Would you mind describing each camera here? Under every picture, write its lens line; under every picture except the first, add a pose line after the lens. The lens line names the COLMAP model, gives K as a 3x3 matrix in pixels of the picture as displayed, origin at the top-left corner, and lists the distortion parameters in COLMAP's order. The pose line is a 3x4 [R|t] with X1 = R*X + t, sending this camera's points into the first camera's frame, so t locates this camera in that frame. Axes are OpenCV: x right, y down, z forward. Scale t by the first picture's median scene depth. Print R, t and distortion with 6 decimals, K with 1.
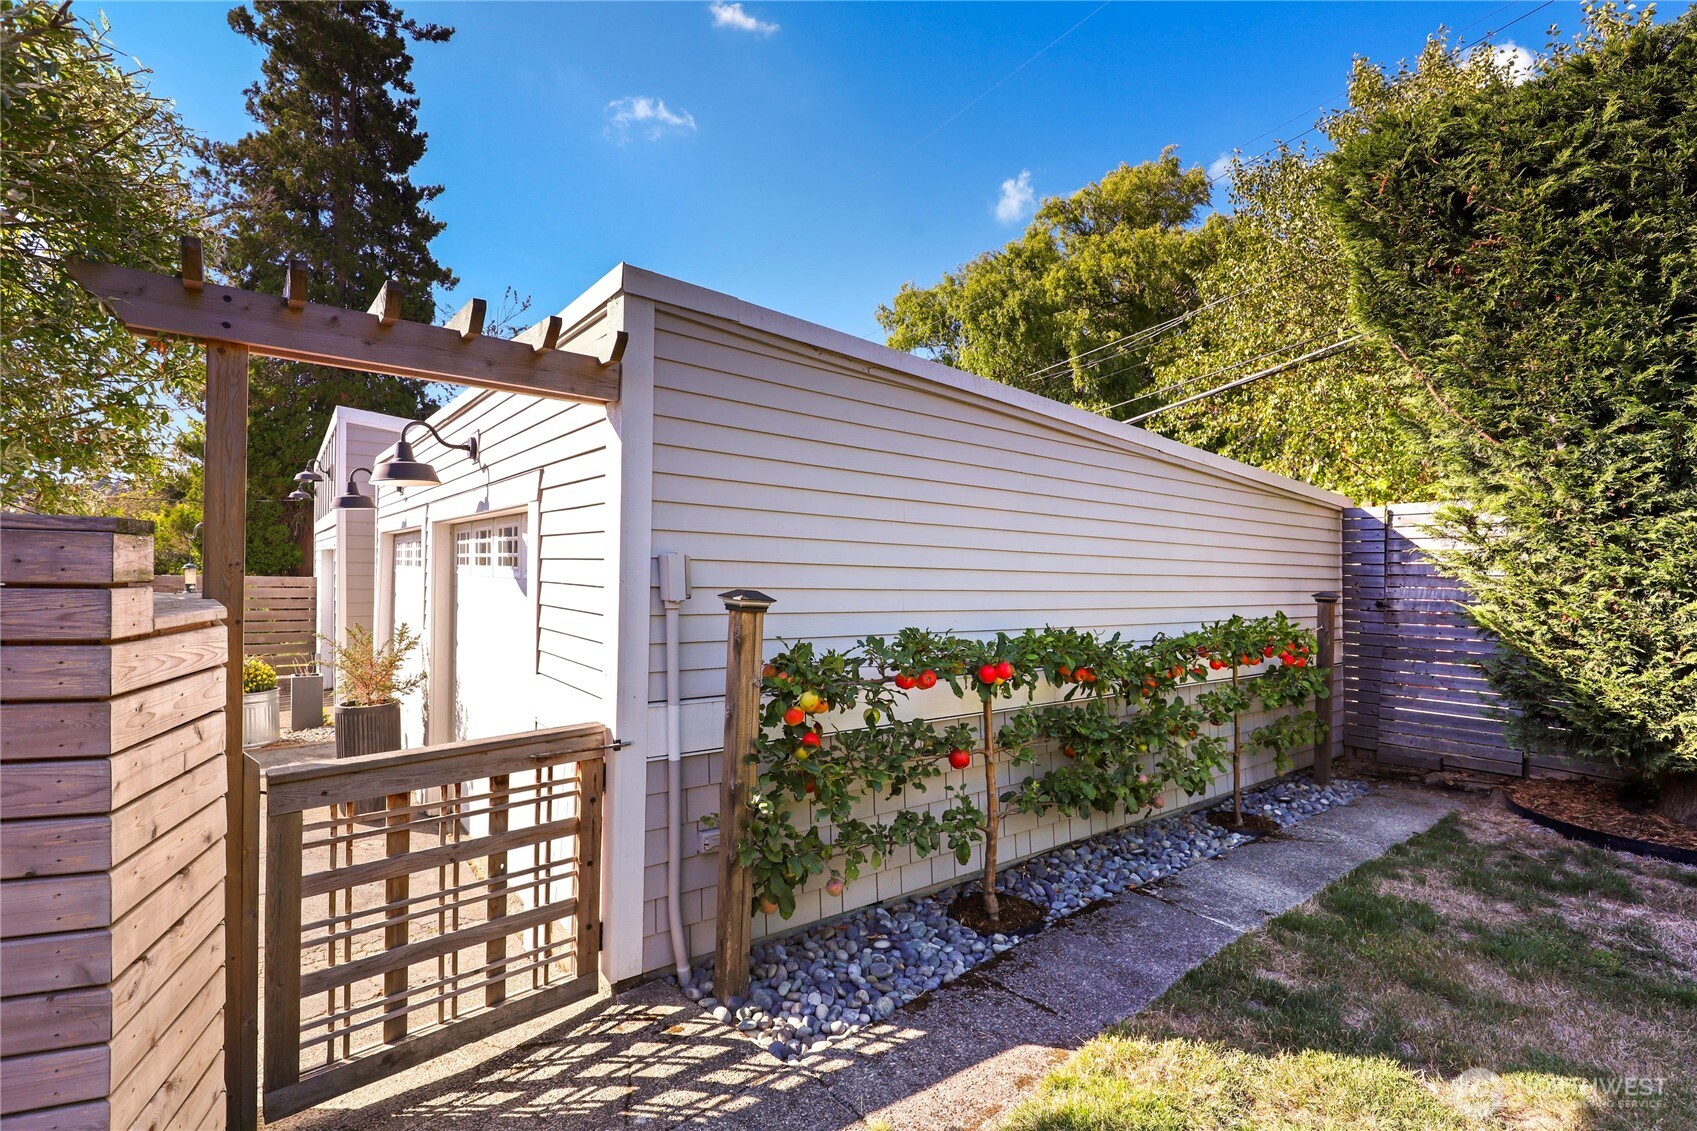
lens RADIAL K [[781.7, 0, 848.5], [0, 781.7, 565.5], [0, 0, 1]] dist [-0.004722, -0.000232]
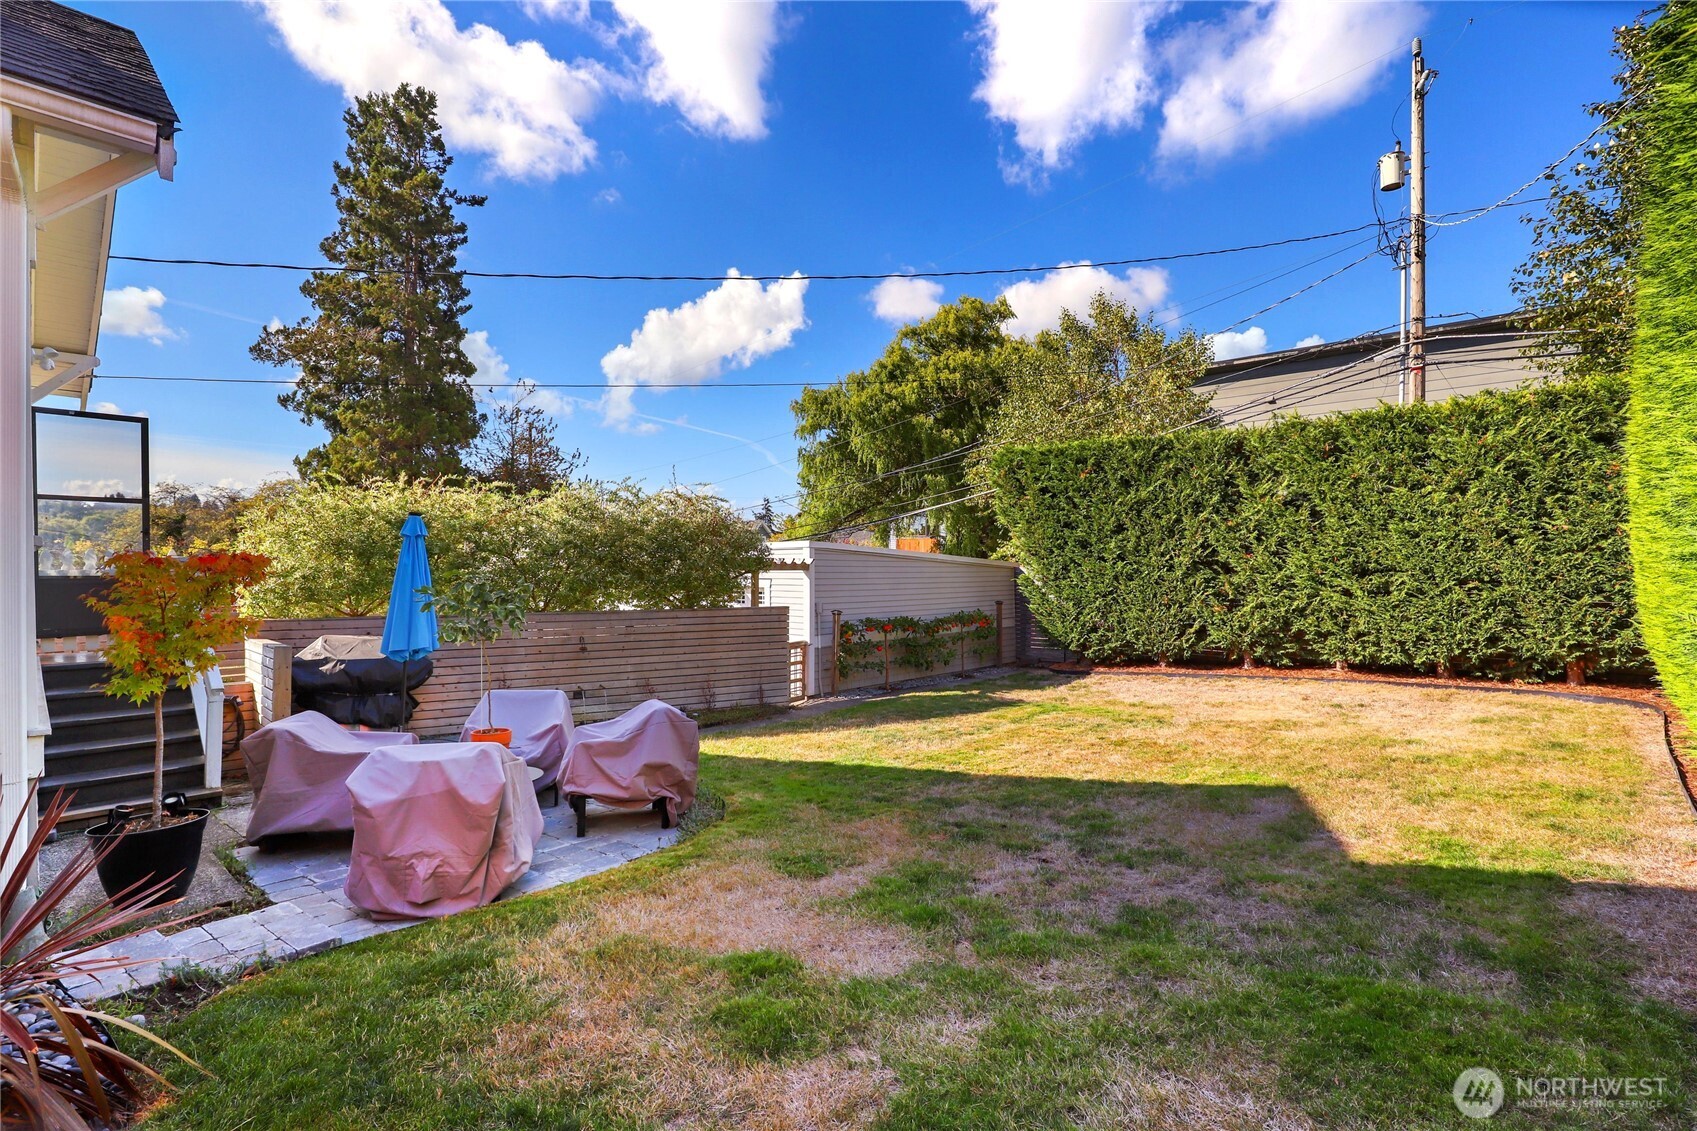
lens RADIAL K [[781.7, 0, 848.5], [0, 781.7, 565.5], [0, 0, 1]] dist [-0.004722, -0.000232]
pose [[0.986031, -0.019465, 0.165423, -0.588253], [0.017475, 0.999756, 0.013482, -0.210625], [-0.165645, -0.010403, 0.986131, -2.565378]]
